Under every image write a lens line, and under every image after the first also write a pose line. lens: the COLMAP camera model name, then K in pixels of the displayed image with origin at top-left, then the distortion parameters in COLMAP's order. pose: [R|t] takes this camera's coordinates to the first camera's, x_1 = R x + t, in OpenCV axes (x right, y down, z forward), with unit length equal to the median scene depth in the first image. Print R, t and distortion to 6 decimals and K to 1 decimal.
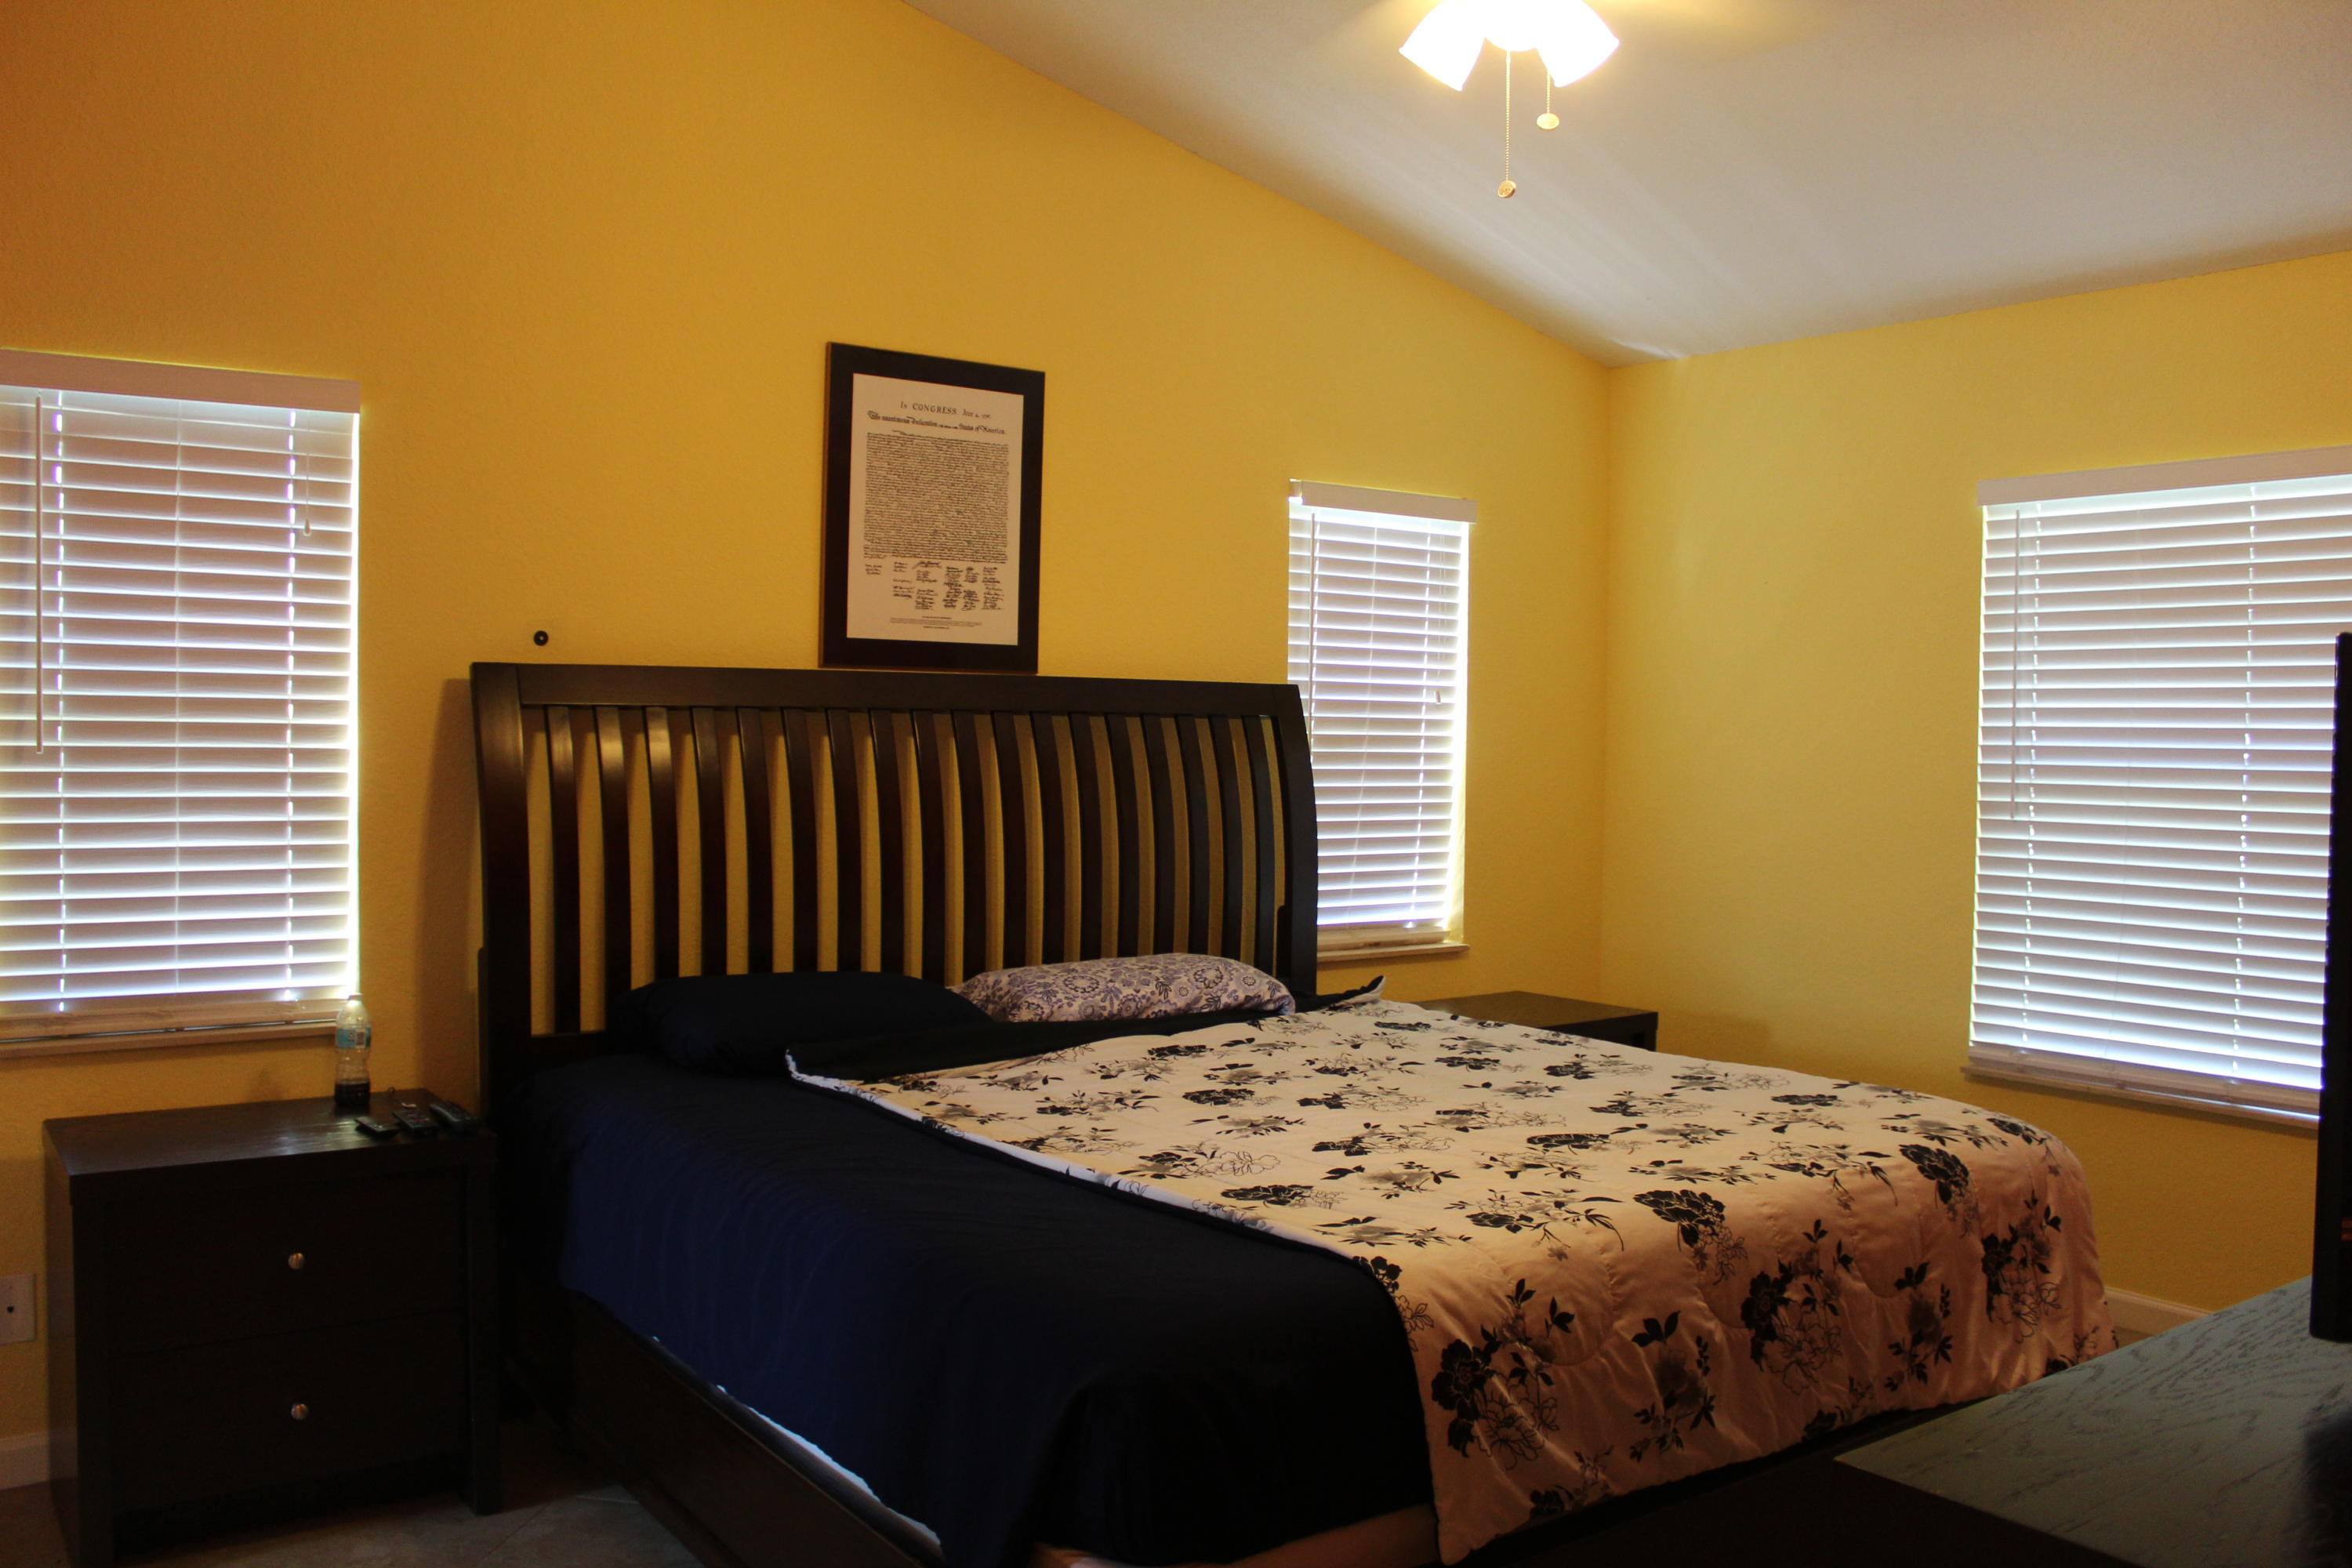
lens RADIAL K [[1968.4, 0, 1169.7], [0, 1968.4, 781.7], [0, 0, 1]] dist [-0.134126, 0.080799]
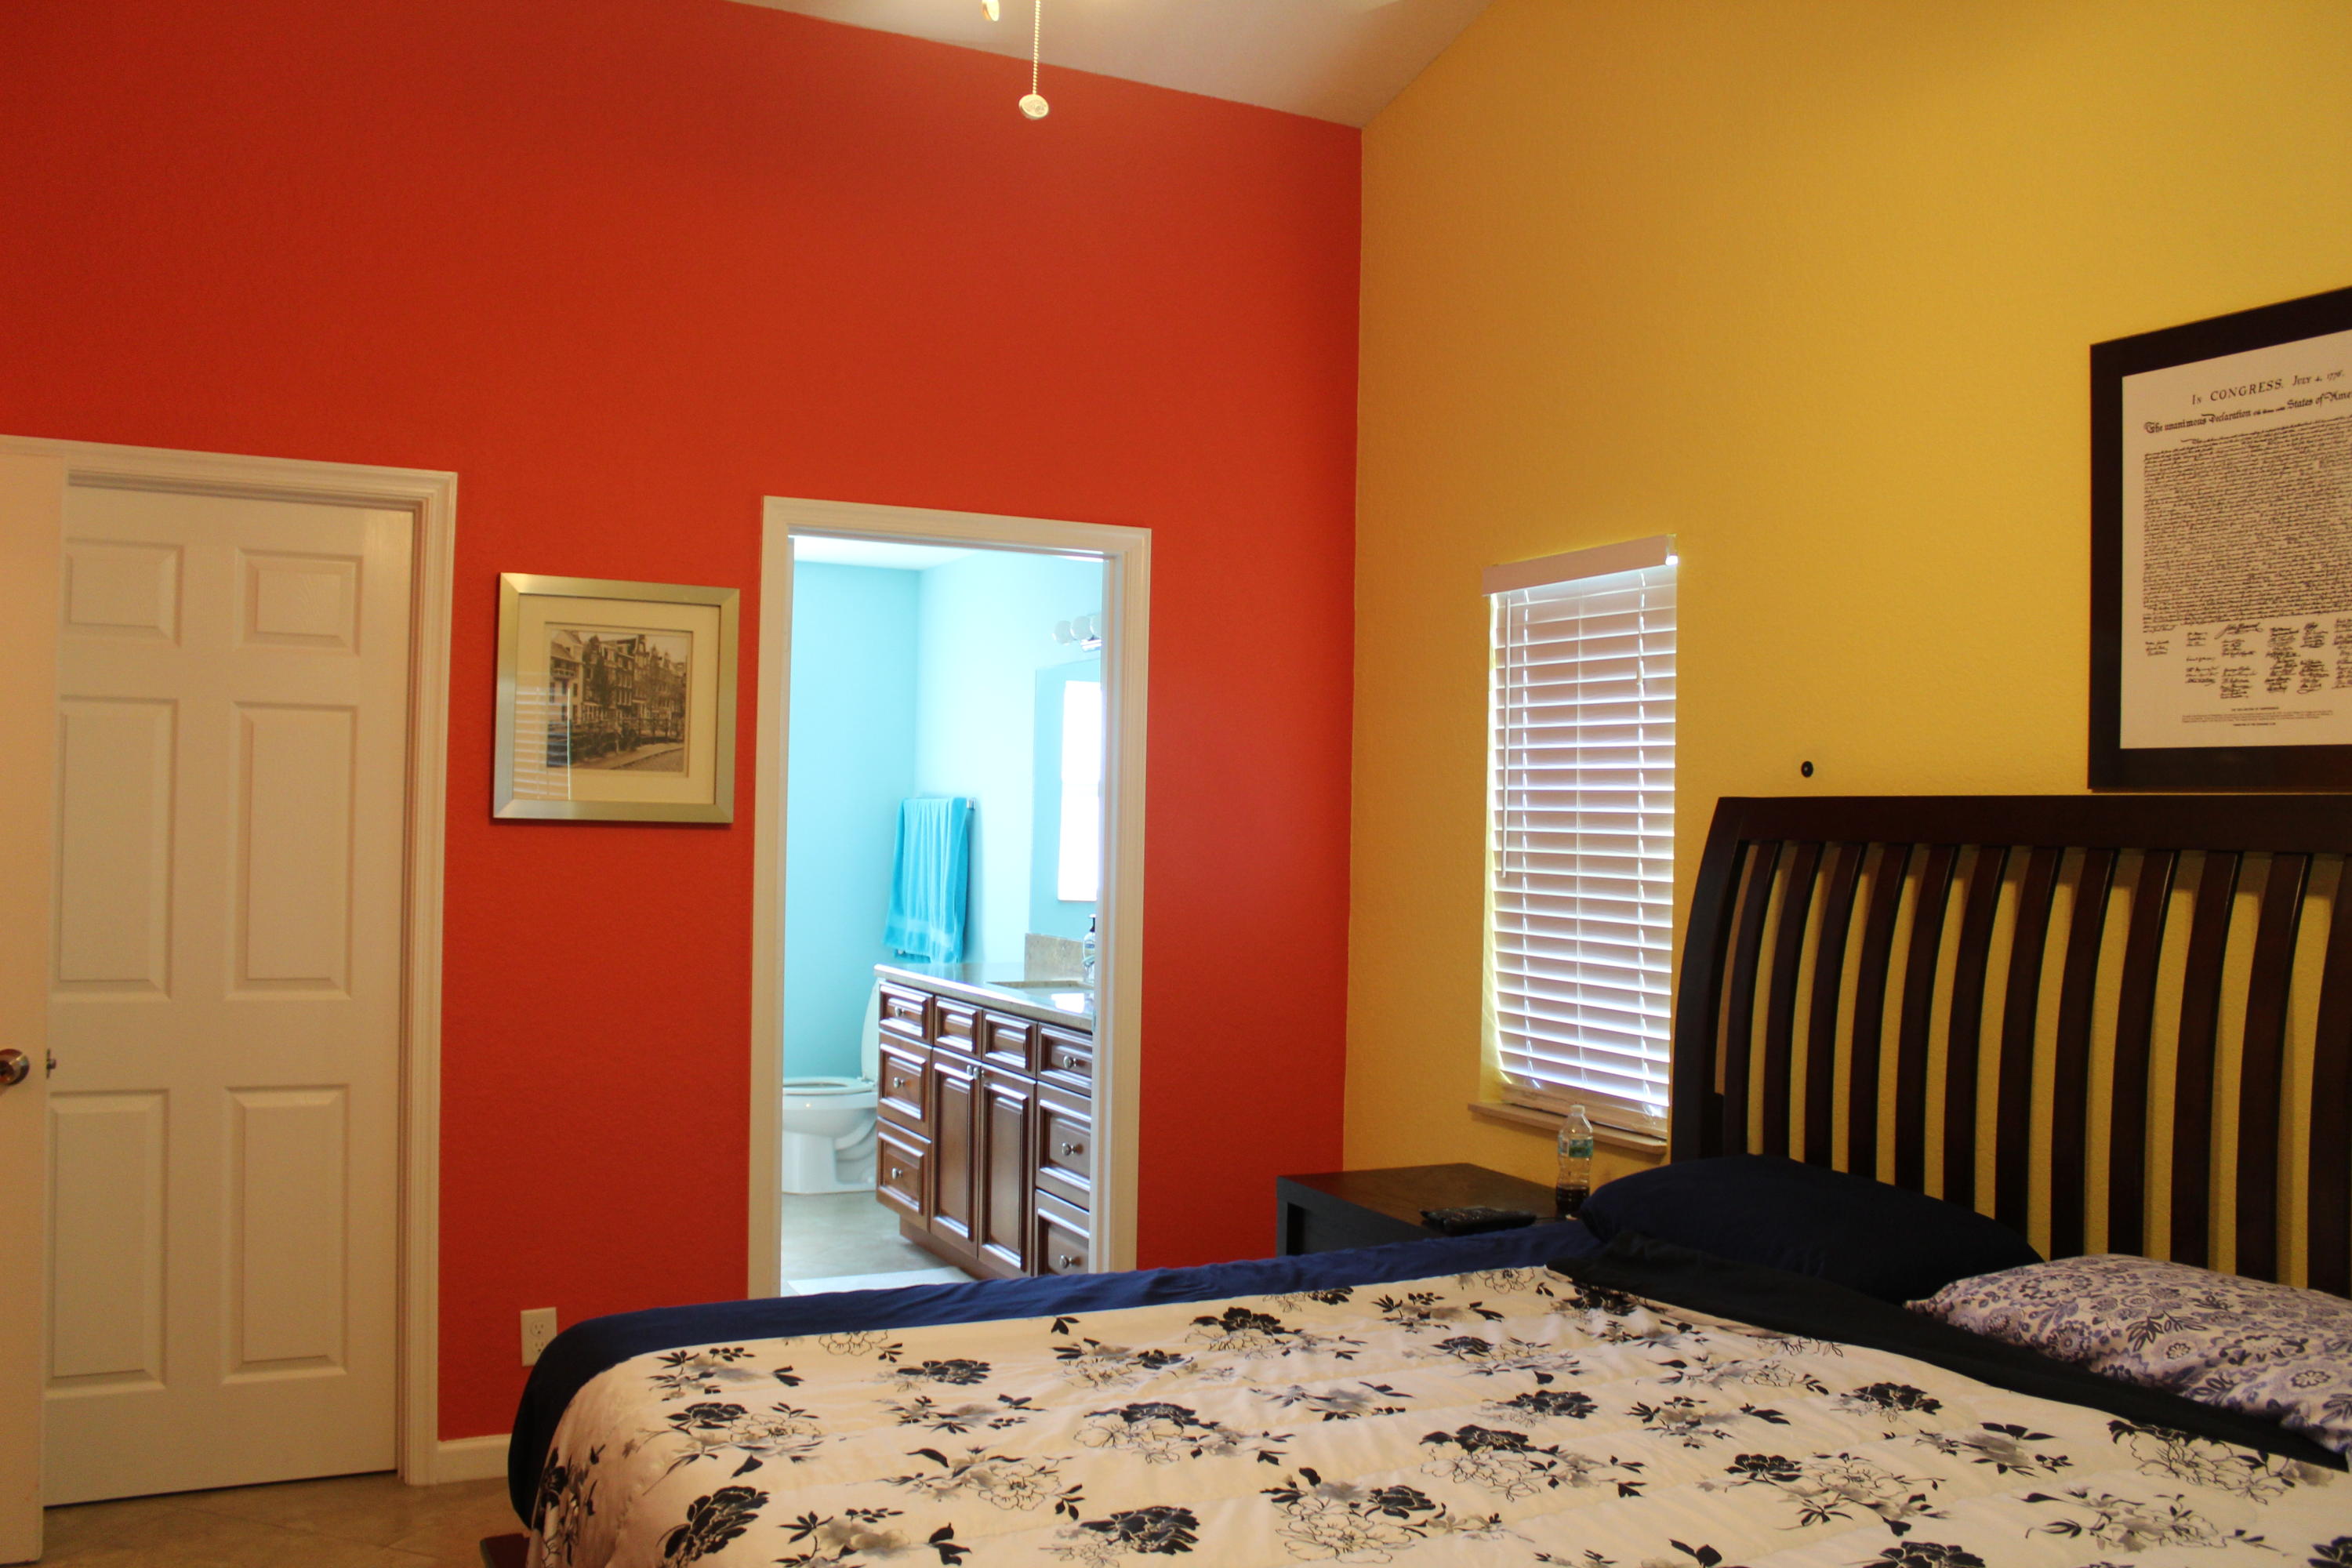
lens RADIAL K [[1968.4, 0, 1168.9], [0, 1968.4, 797.4], [0, 0, 1]] dist [-0.134126, 0.080799]
pose [[-0.169241, -0.029717, -0.985127, 0.570915], [-0.055470, 0.998248, -0.020583, -0.022396], [0.984013, 0.051161, -0.170592, 0.776618]]
